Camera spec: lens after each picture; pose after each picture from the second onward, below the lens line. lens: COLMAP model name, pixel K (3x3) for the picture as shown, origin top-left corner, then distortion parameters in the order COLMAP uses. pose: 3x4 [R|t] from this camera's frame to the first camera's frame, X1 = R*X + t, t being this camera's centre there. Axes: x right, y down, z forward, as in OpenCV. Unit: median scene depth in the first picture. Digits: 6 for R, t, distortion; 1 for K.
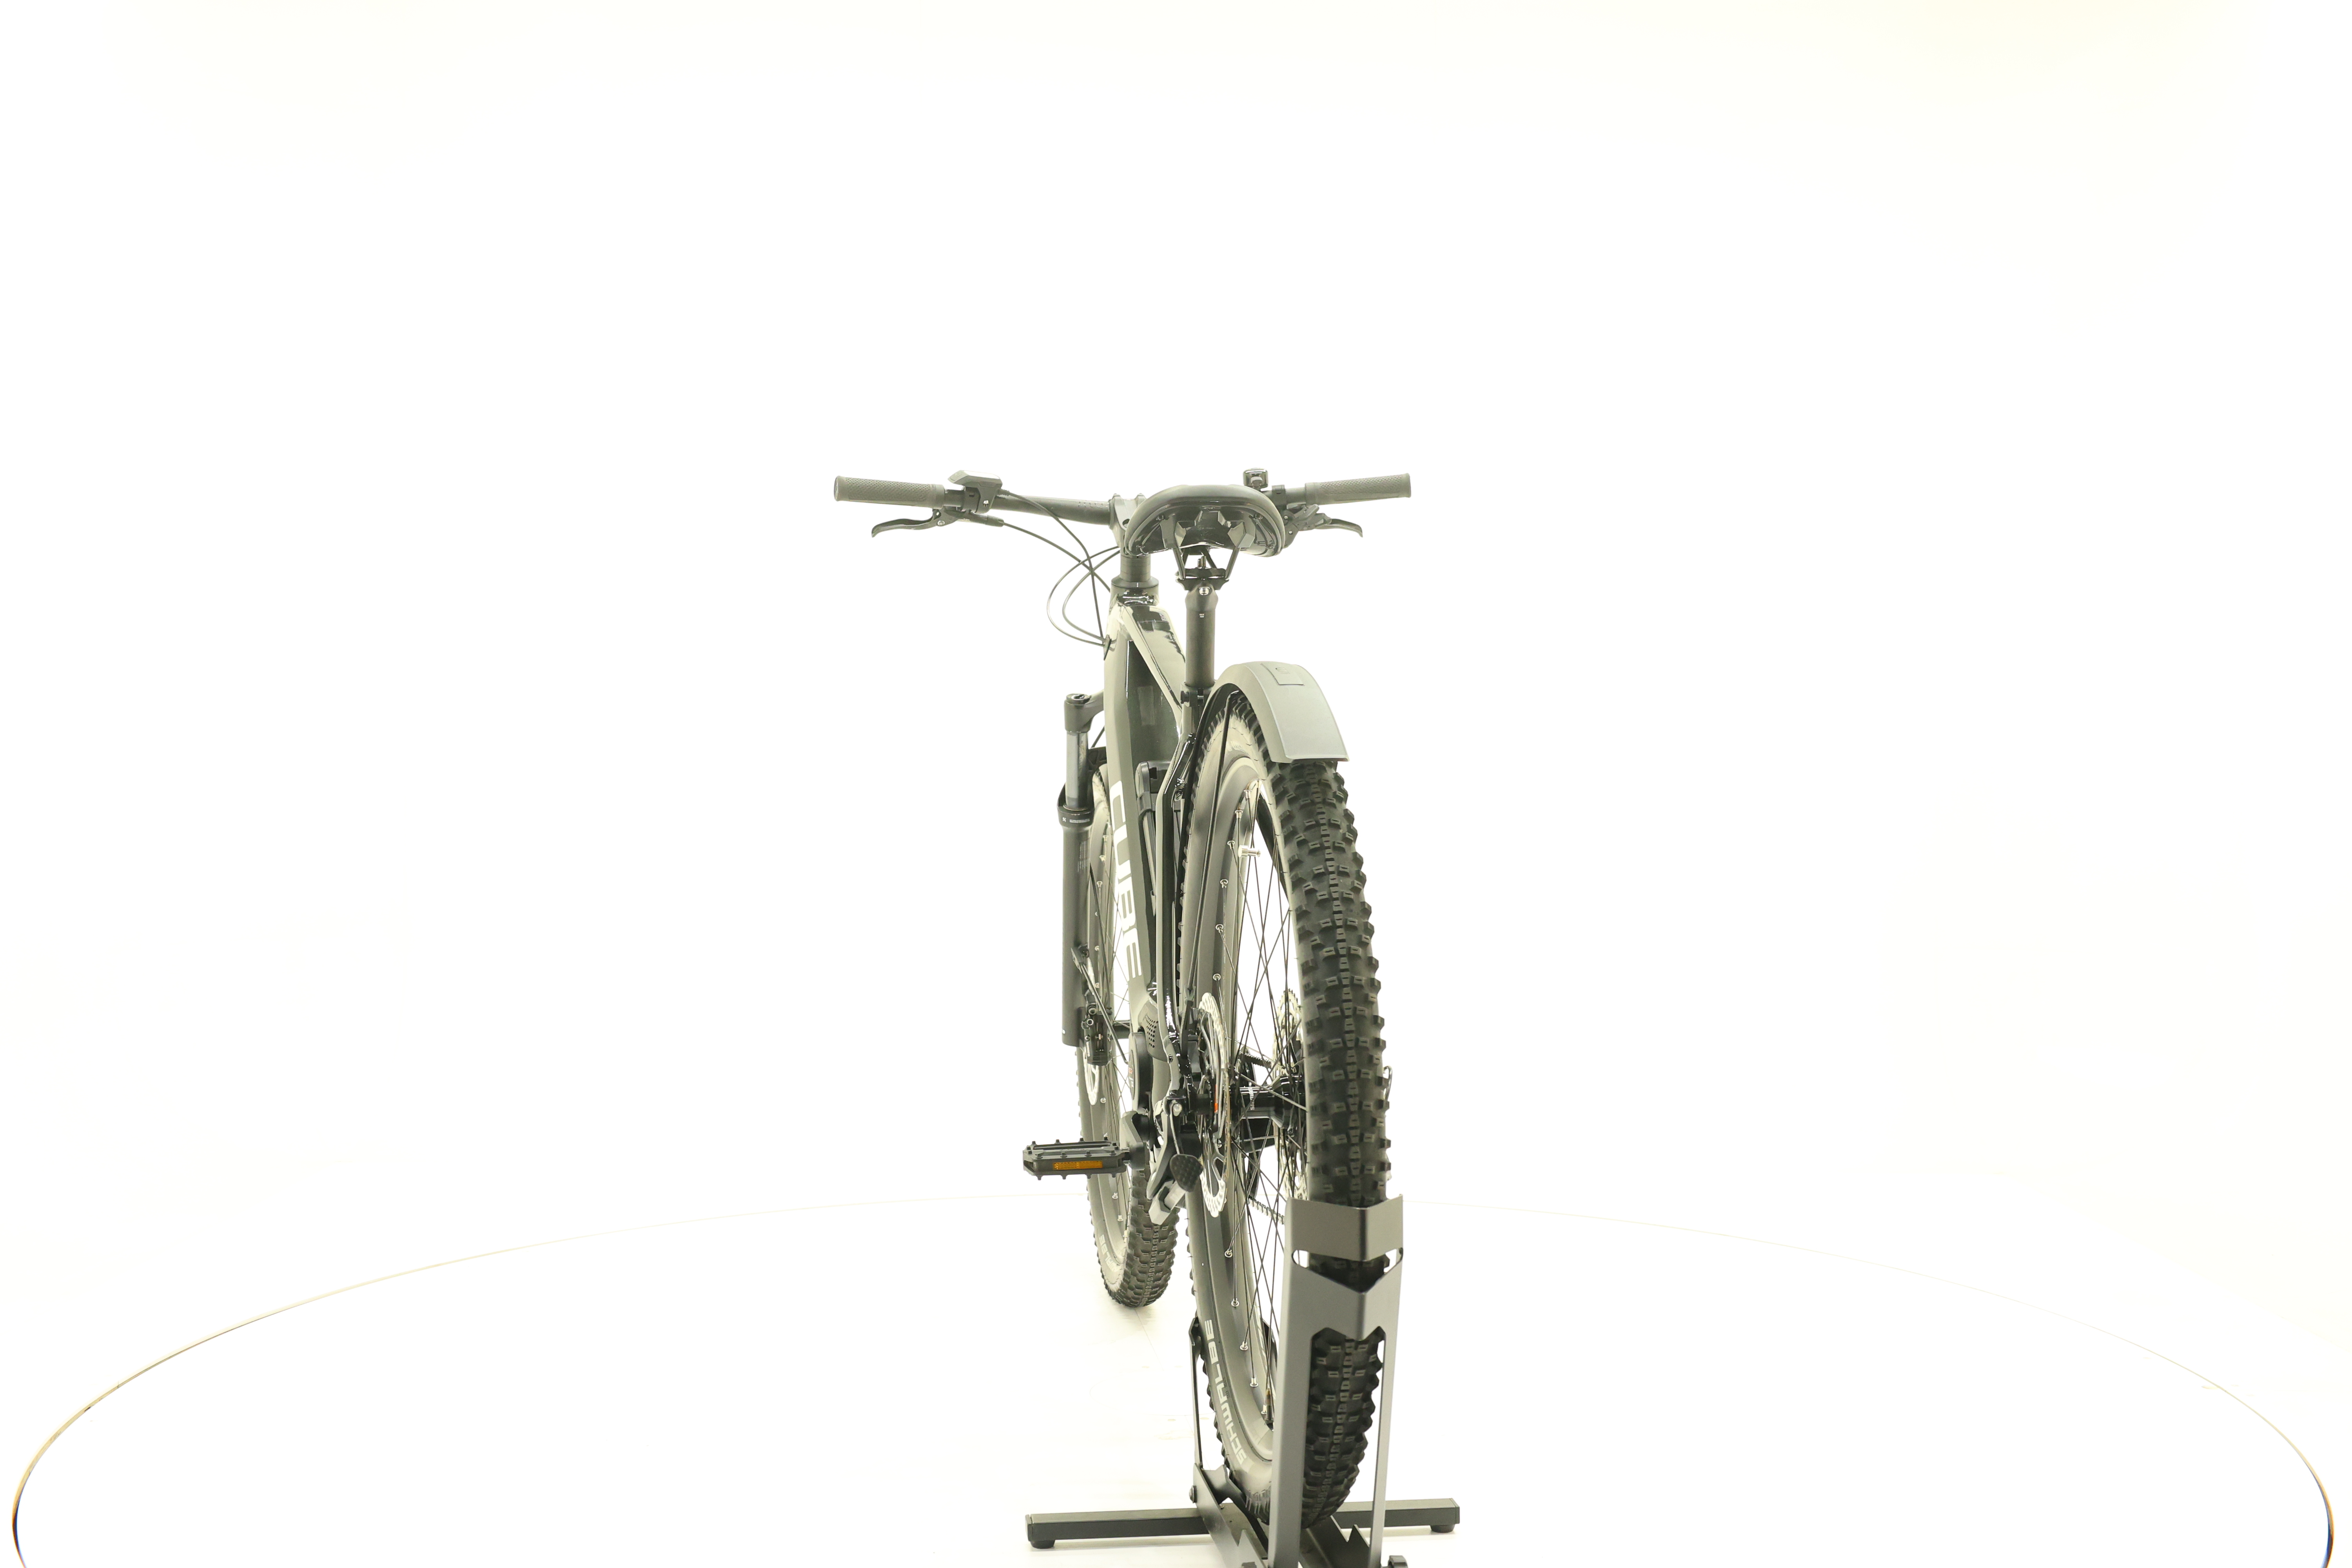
lens RADIAL K [[2500.9, 0, 1177.9], [0, 2500.9, 777.5], [0, 0, 1]] dist [0.000015, 0.000000]
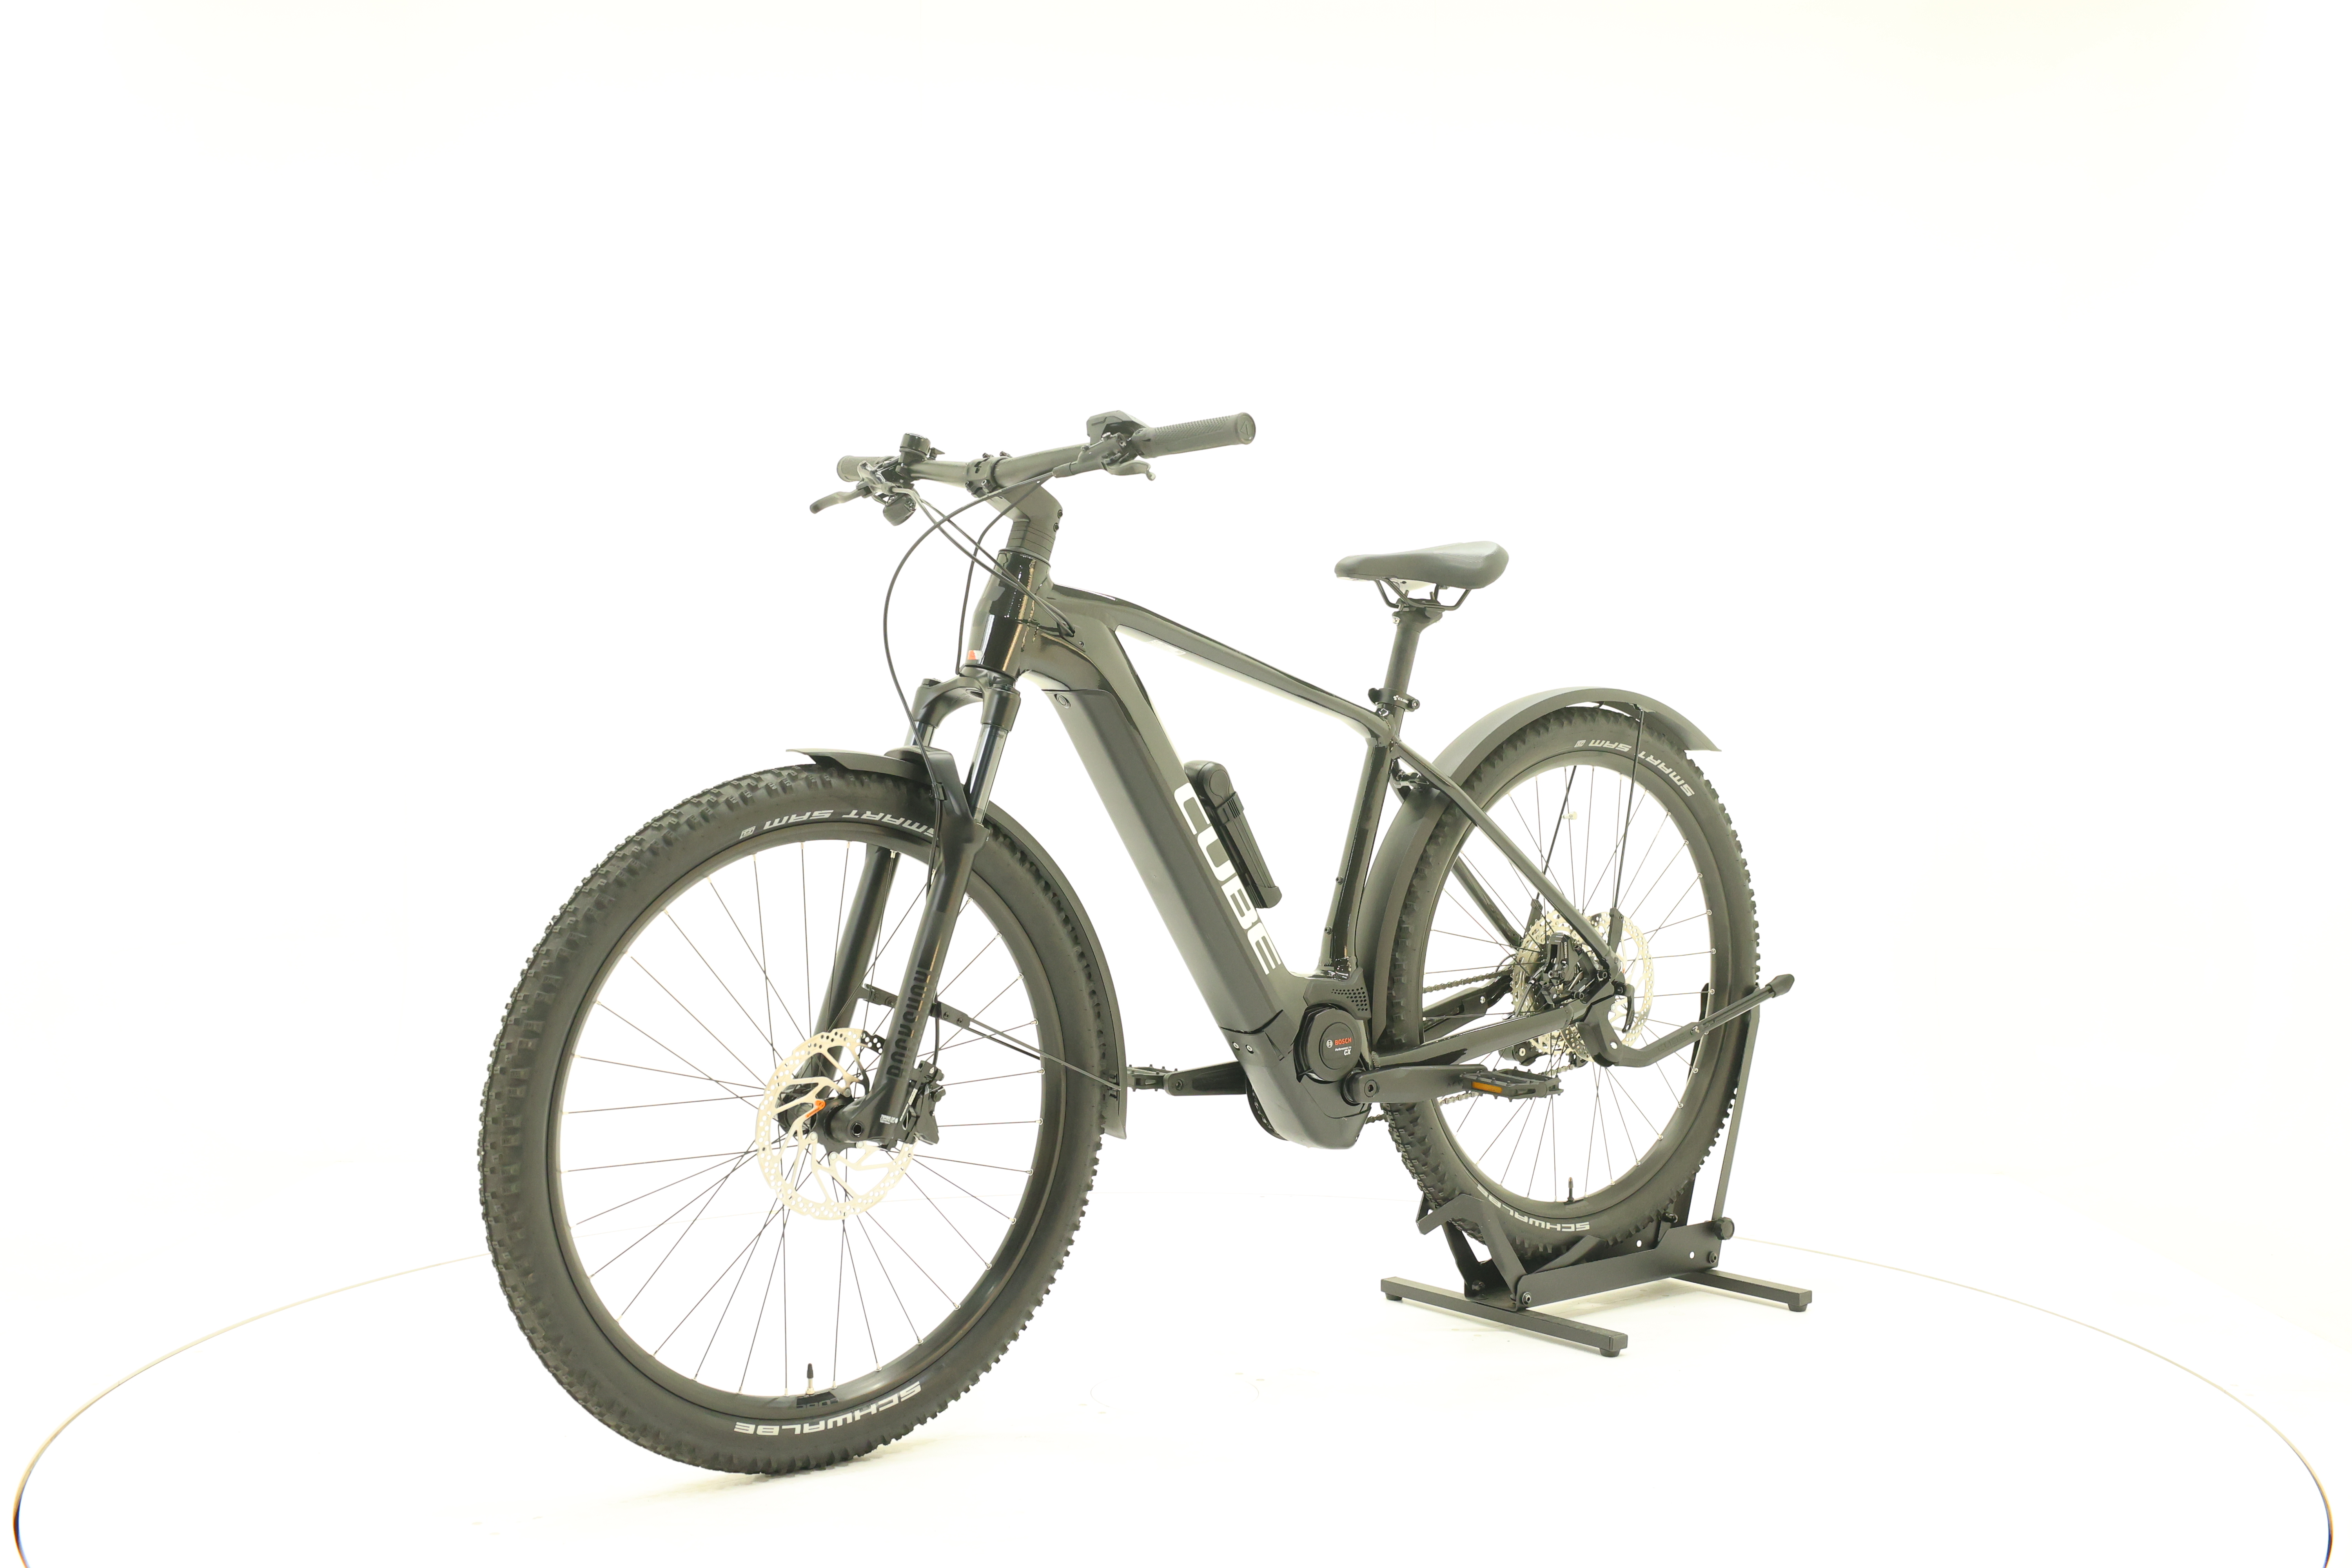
lens RADIAL K [[2500.9, 0, 1179.4], [0, 2500.9, 782.5], [0, 0, 1]] dist [0.000015, 0.000000]
pose [[-0.514921, -0.023763, 0.856908, -0.793853], [0.007564, 0.999451, 0.032261, -0.027996], [-0.857204, 0.023093, -0.514459, 1.401044]]
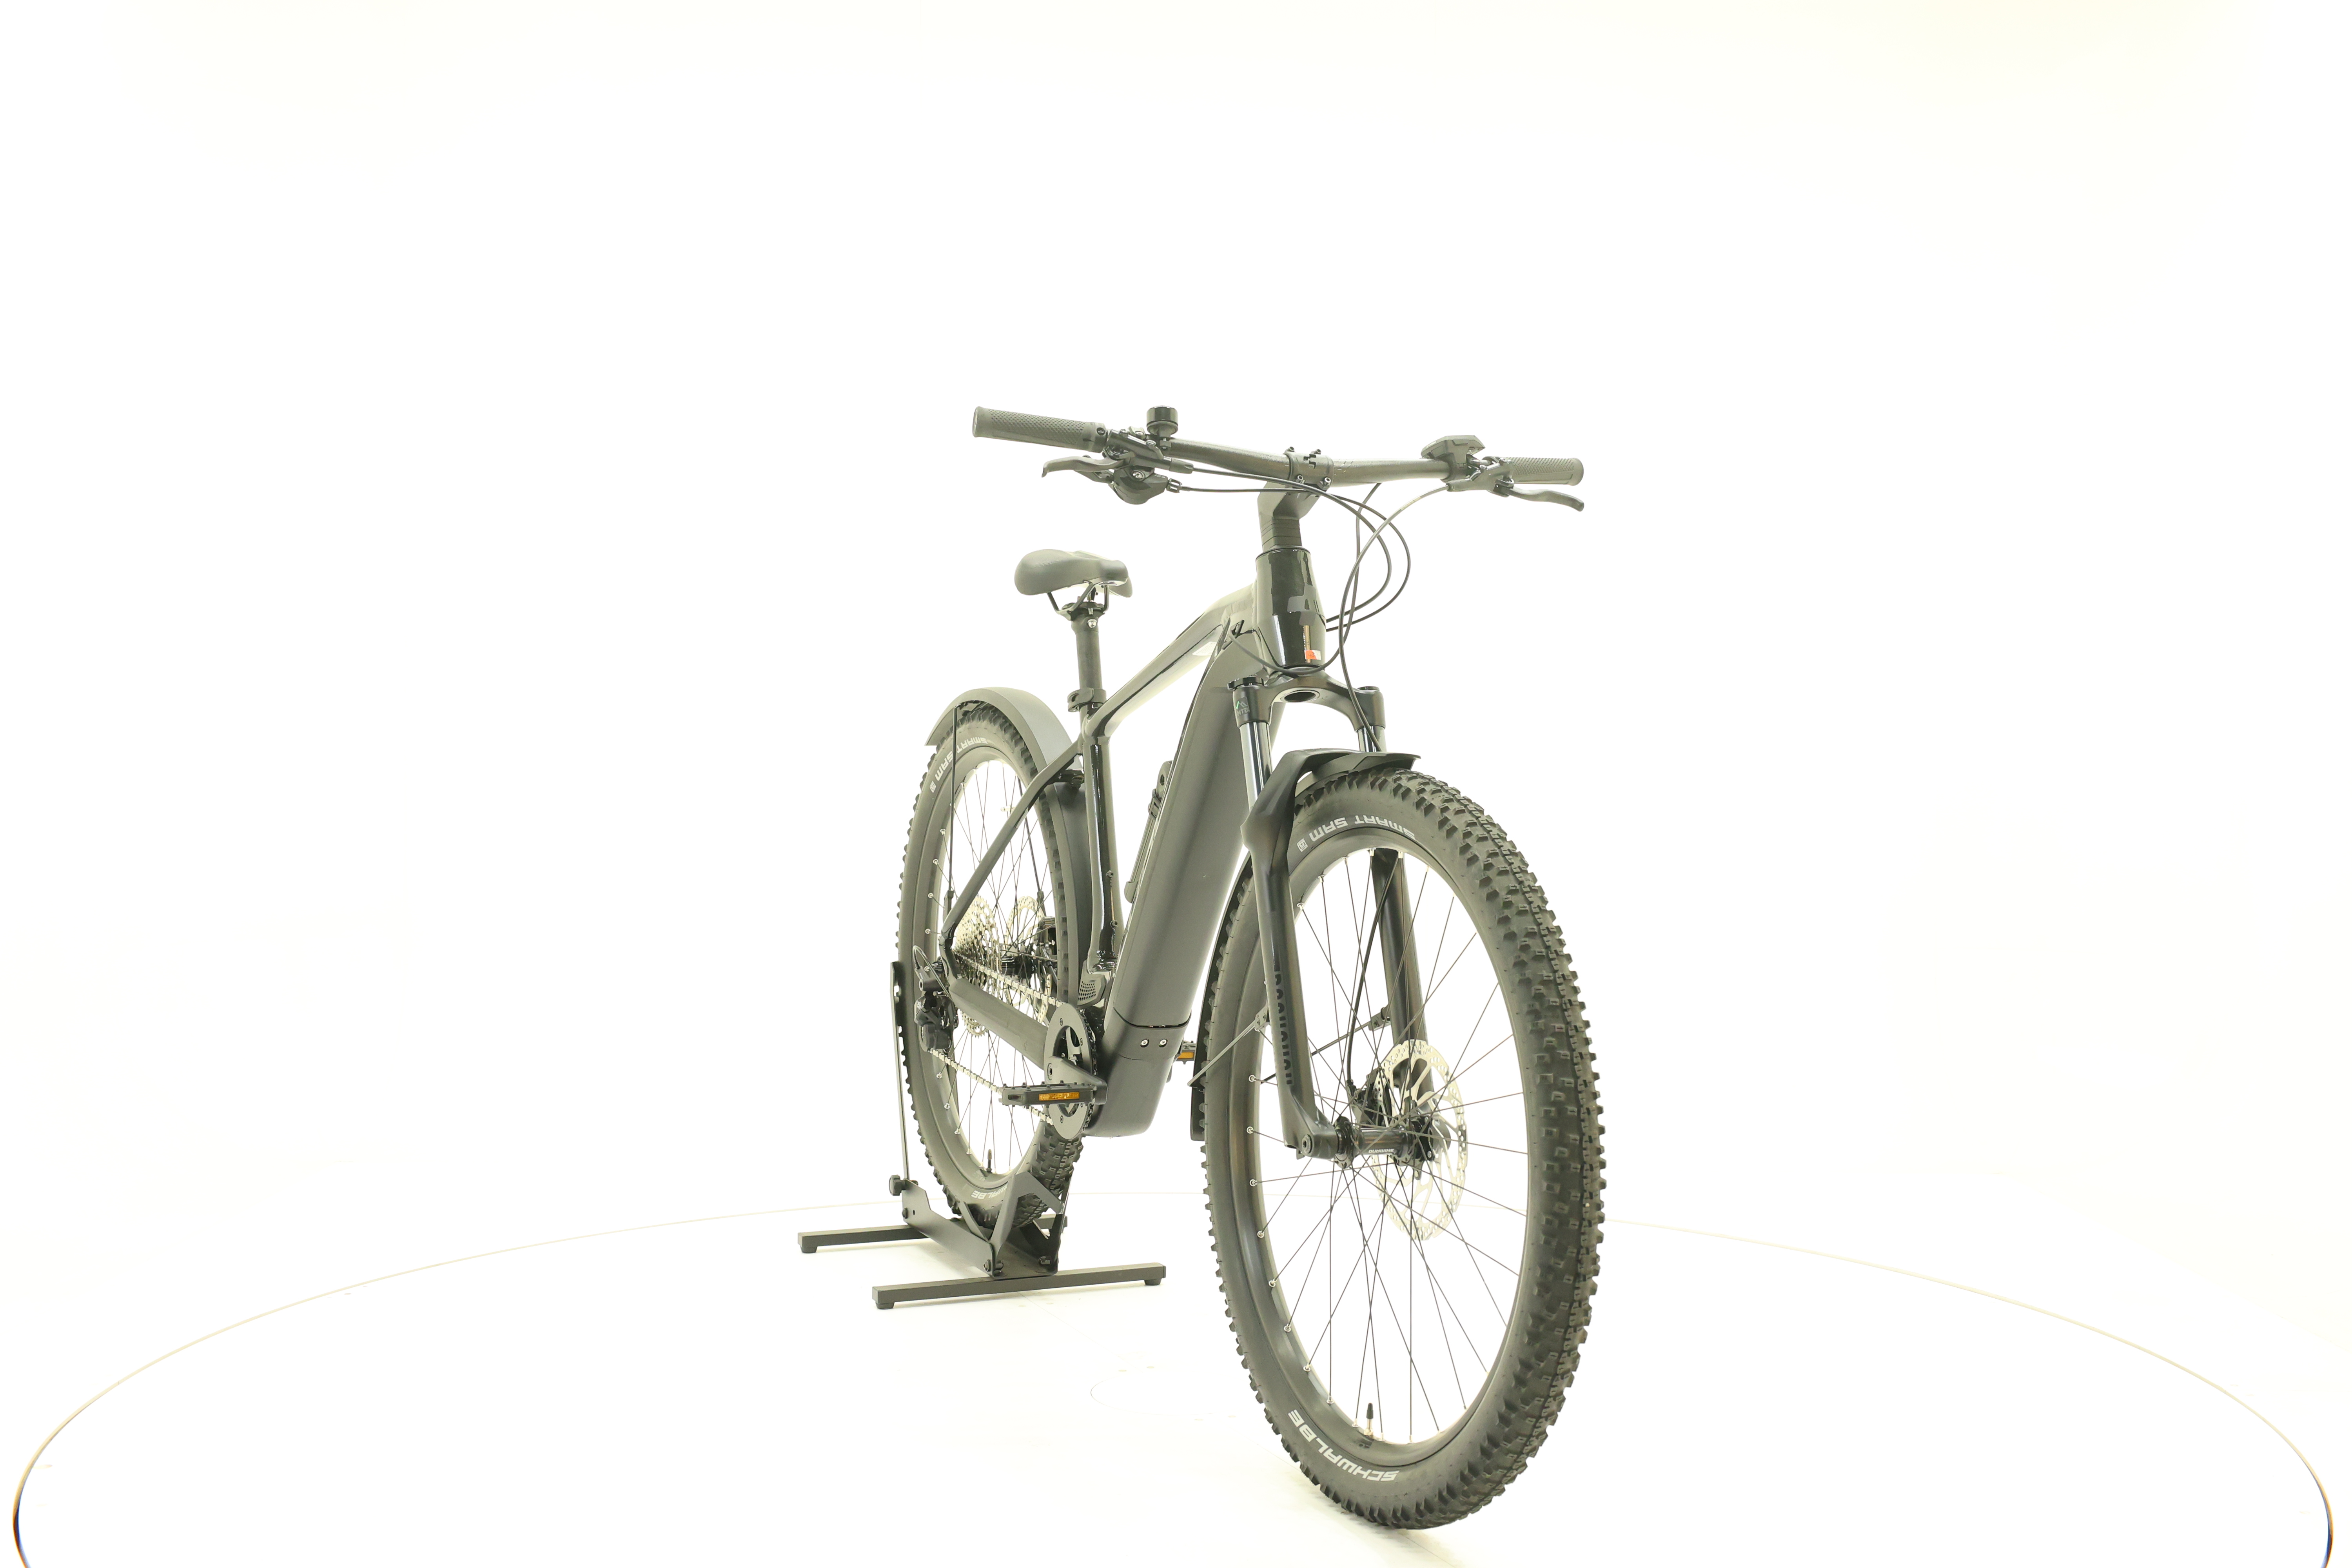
lens RADIAL K [[2500.9, 0, 1162.4], [0, 2500.9, 773.3], [0, 0, 1]] dist [0.000015, 0.000000]
pose [[-0.964258, -0.003705, -0.264938, 0.250196], [-0.012642, 0.999407, 0.032035, -0.031105], [0.264663, 0.034240, -0.963733, 1.815792]]
